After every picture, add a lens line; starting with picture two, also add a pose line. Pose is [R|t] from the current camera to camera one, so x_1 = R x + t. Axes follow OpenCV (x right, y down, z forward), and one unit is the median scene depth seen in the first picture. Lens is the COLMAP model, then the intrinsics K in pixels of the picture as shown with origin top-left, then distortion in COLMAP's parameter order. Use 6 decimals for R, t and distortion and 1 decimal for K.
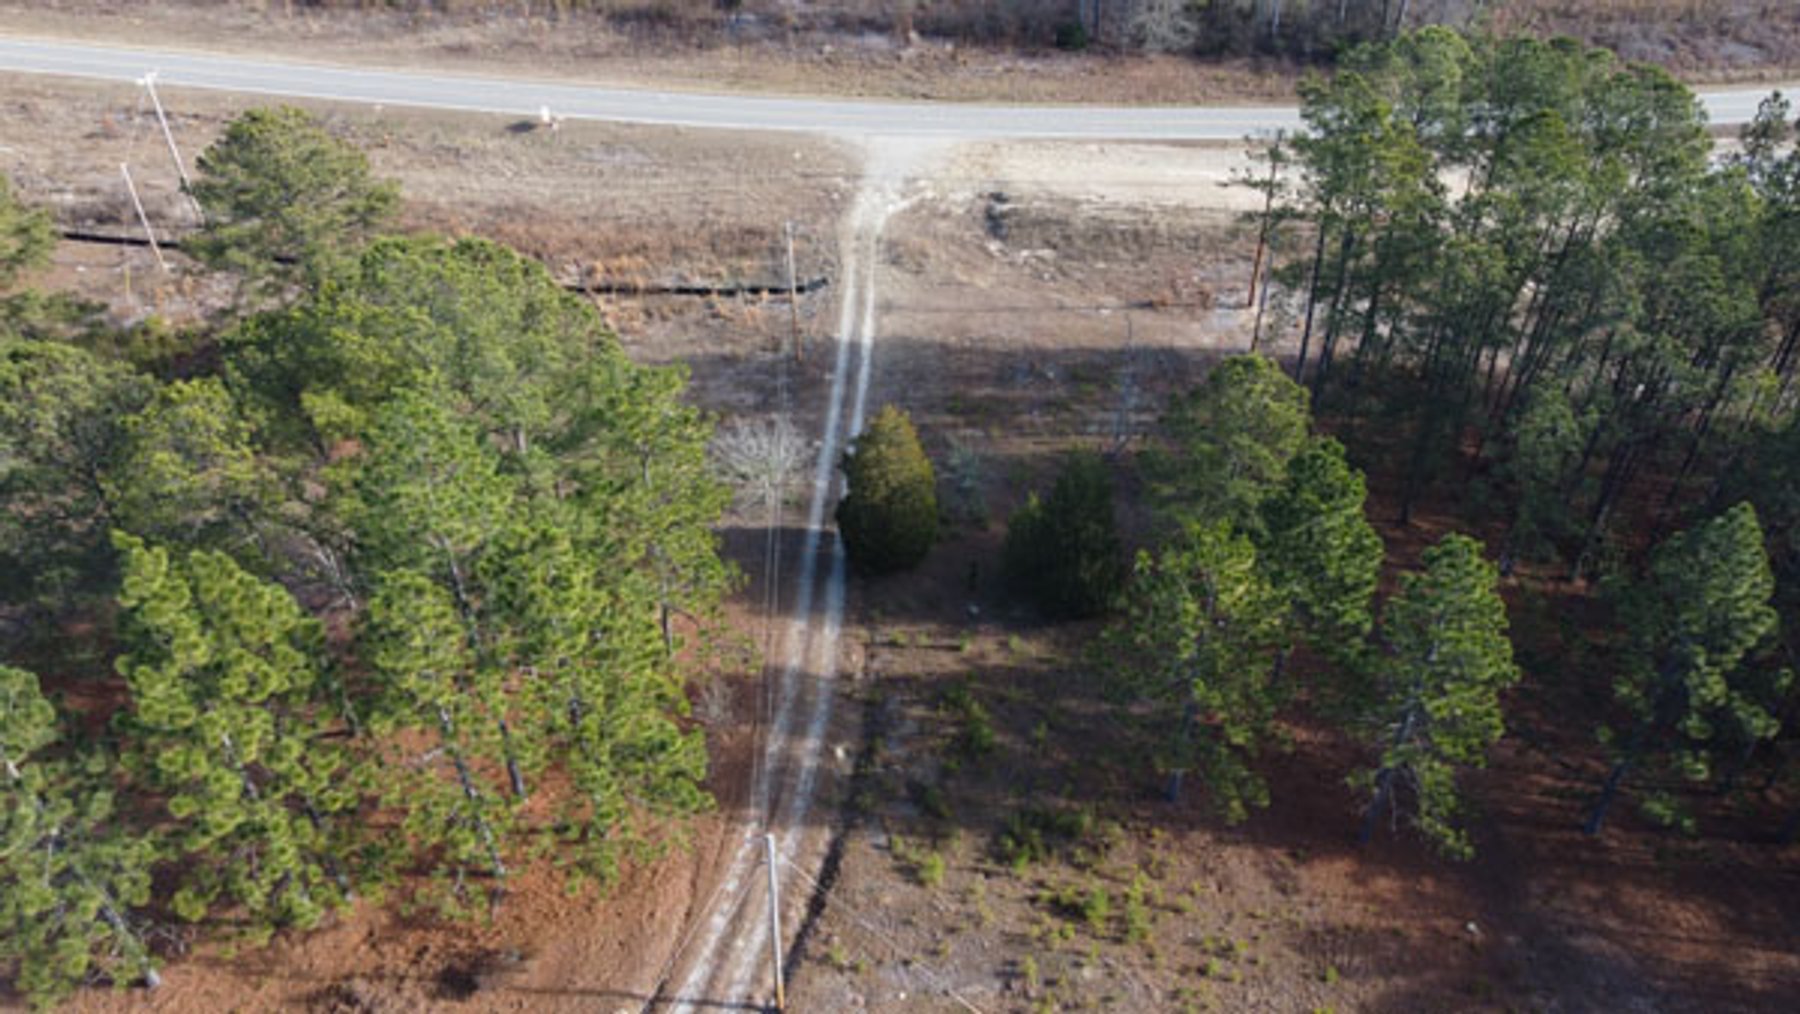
lens RADIAL K [[1319.3, 0, 900.0], [0, 1319.3, 507.0], [0, 0, 1]] dist [0.001526, -0.001312]
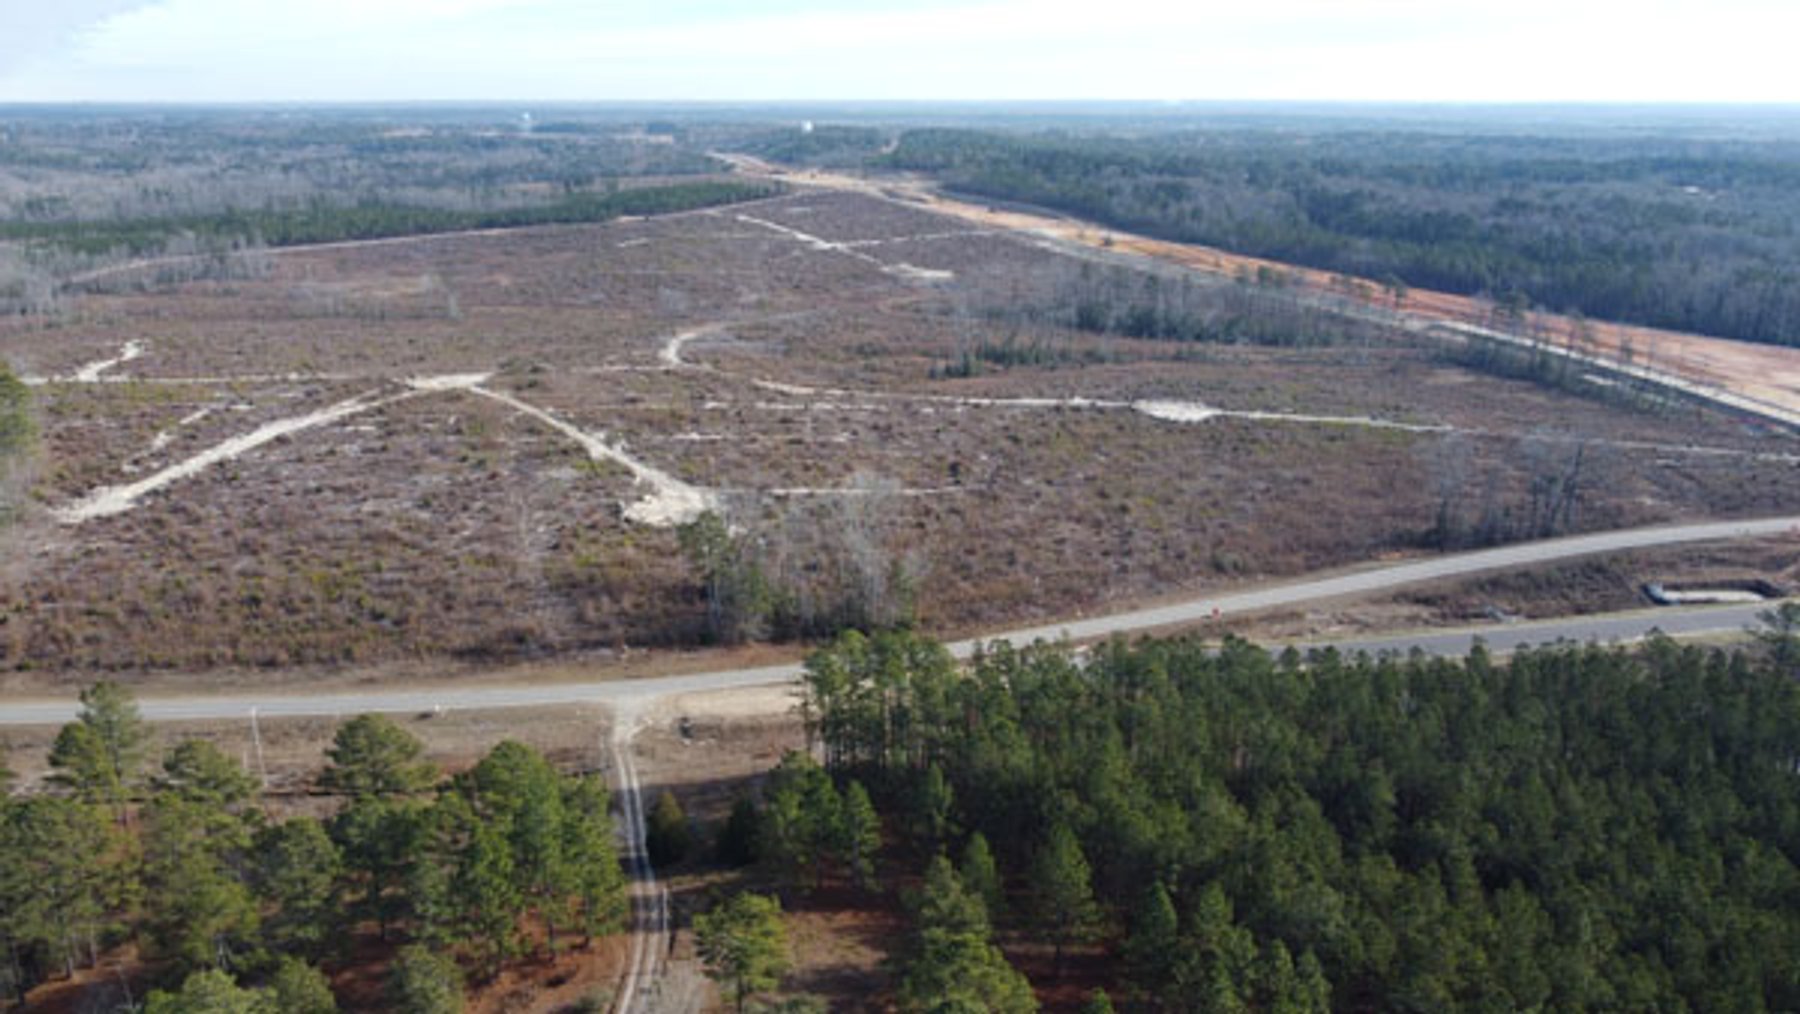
lens RADIAL K [[1319.3, 0, 900.0], [0, 1319.3, 507.0], [0, 0, 1]] dist [0.001526, -0.001312]
pose [[0.955381, -0.074805, 0.285748, -0.176479], [0.184156, 0.907214, -0.378219, 0.319423], [-0.230942, 0.413965, 0.880511, -1.076450]]
